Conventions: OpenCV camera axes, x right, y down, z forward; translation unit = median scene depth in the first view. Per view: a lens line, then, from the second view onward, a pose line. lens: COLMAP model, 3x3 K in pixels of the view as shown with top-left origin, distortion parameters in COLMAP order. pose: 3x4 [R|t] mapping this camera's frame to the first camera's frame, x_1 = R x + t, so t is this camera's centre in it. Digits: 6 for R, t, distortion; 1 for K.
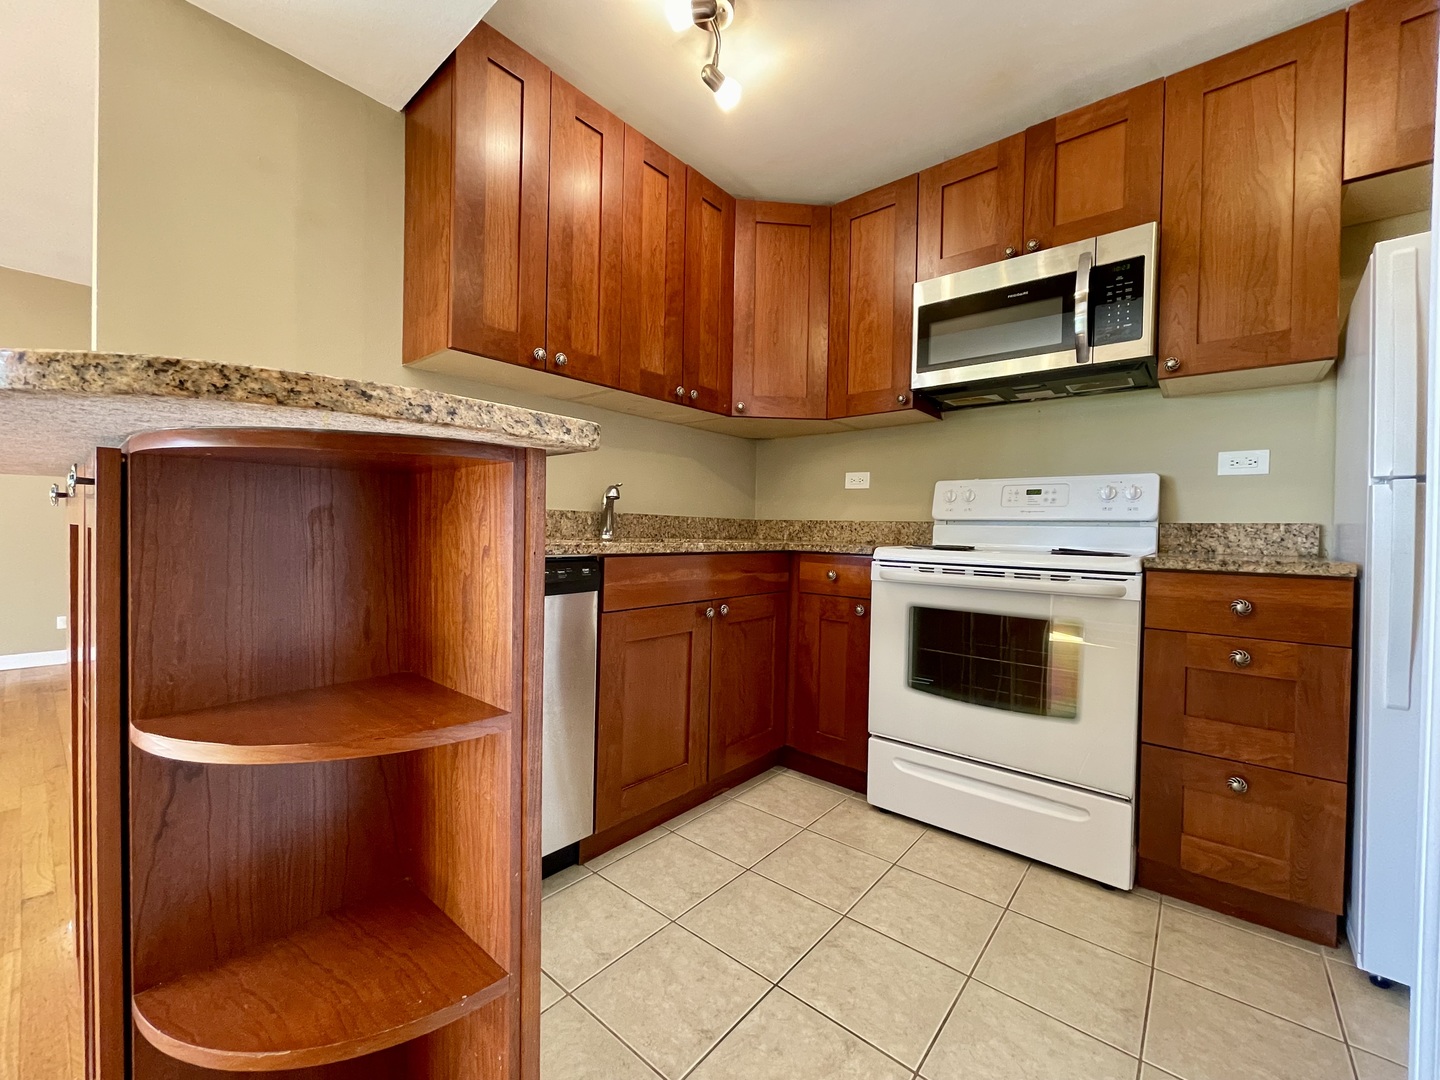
lens RADIAL K [[586.5, 0, 720.6], [0, 586.5, 535.6], [0, 0, 1]] dist [-0.003143, 0.000884]
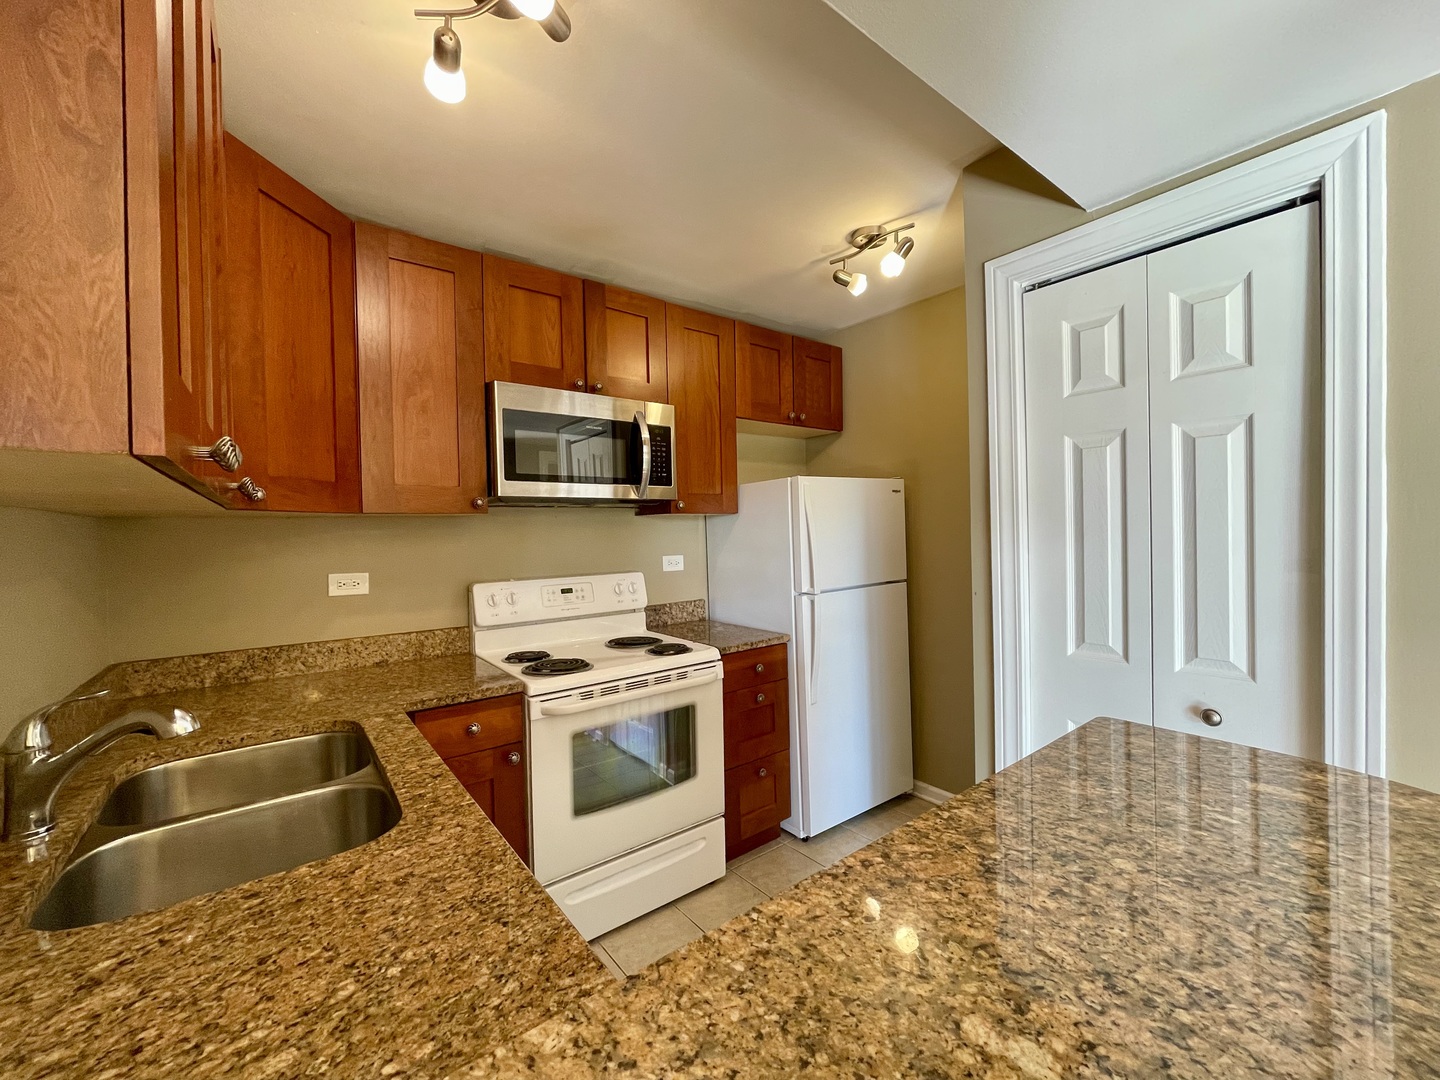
lens RADIAL K [[586.5, 0, 722.1], [0, 586.5, 540.3], [0, 0, 1]] dist [-0.003143, 0.000884]
pose [[0.202133, -0.044750, 0.978335, -0.530174], [0.033013, 0.998699, 0.038860, -0.216417], [-0.978801, 0.024443, 0.203348, 0.503656]]
